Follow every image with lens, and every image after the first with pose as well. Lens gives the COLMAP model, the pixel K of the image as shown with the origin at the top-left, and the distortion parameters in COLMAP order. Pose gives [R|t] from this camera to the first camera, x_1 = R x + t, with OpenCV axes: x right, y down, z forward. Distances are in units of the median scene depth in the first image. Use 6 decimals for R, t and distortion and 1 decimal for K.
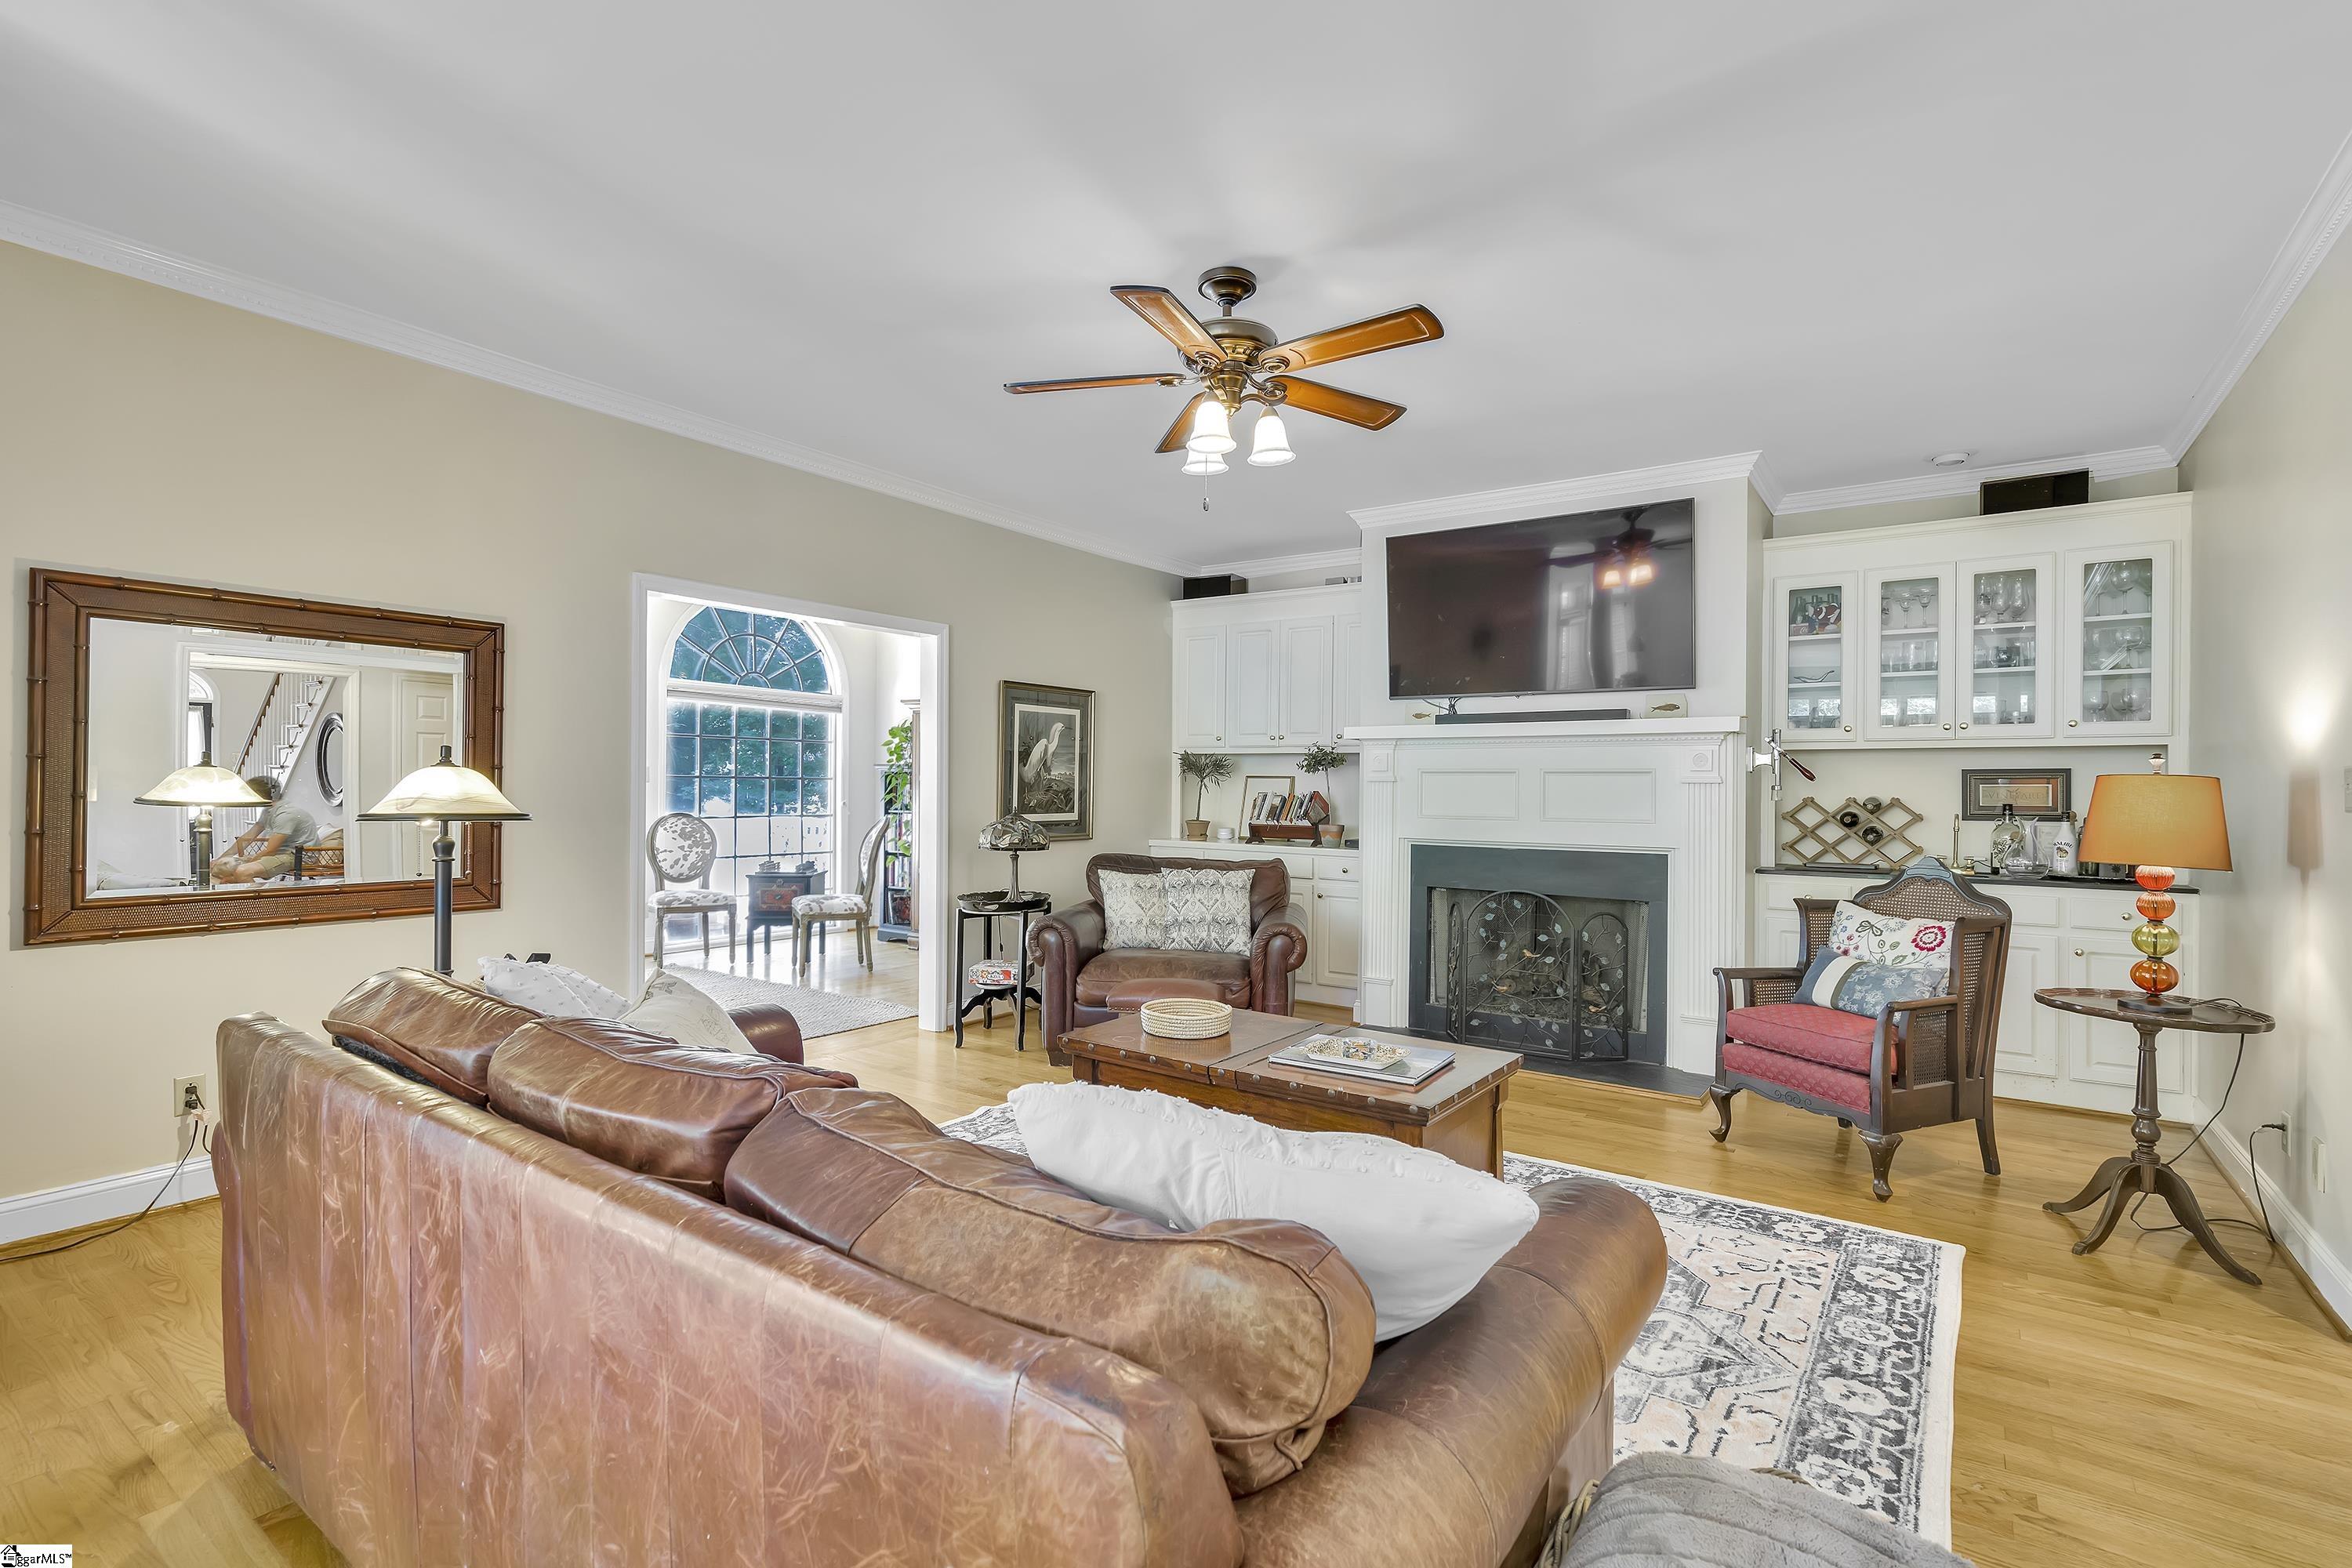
lens RADIAL K [[1076.0, 0, 1195.7], [0, 1076.0, 781.7], [0, 0, 1]] dist [-0.004301, -0.000062]
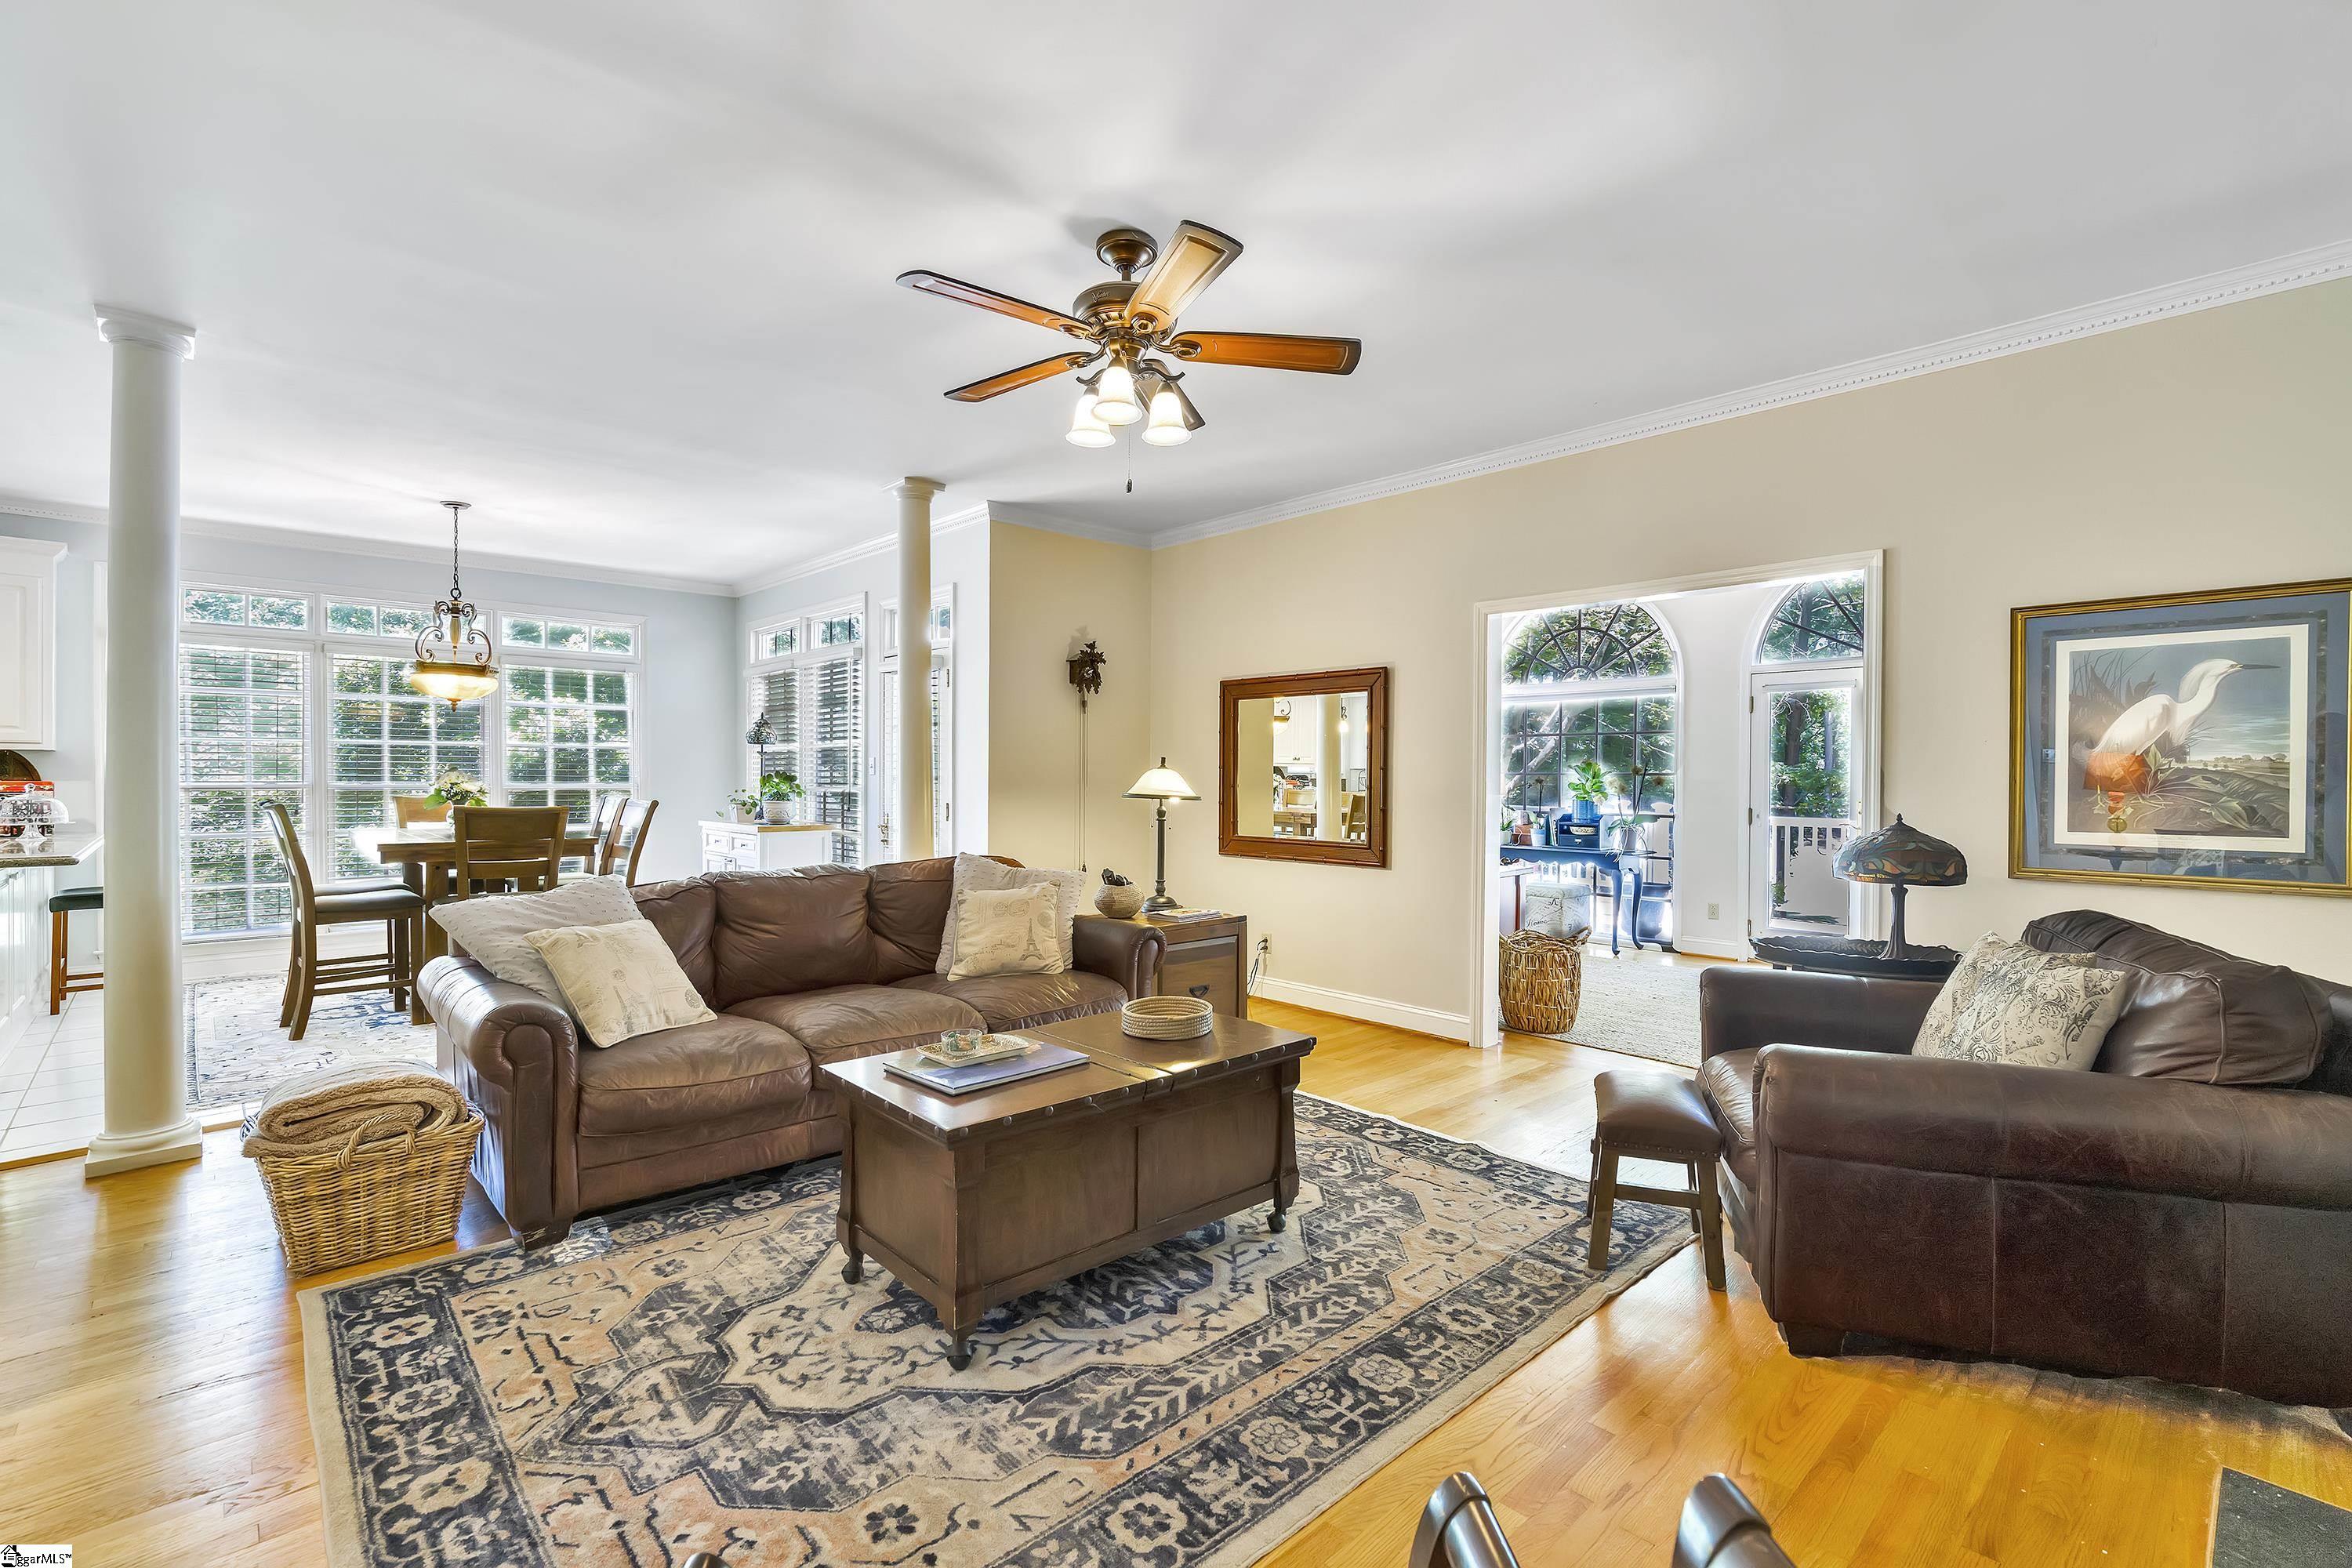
lens RADIAL K [[1076.0, 0, 1198.2], [0, 1076.0, 784.1], [0, 0, 1]] dist [-0.004301, -0.000062]
pose [[-0.210927, -0.003523, -0.977495, 1.278658], [-0.002800, 0.999992, -0.003000, 0.019652], [0.977498, 0.002105, -0.210935, 1.704822]]
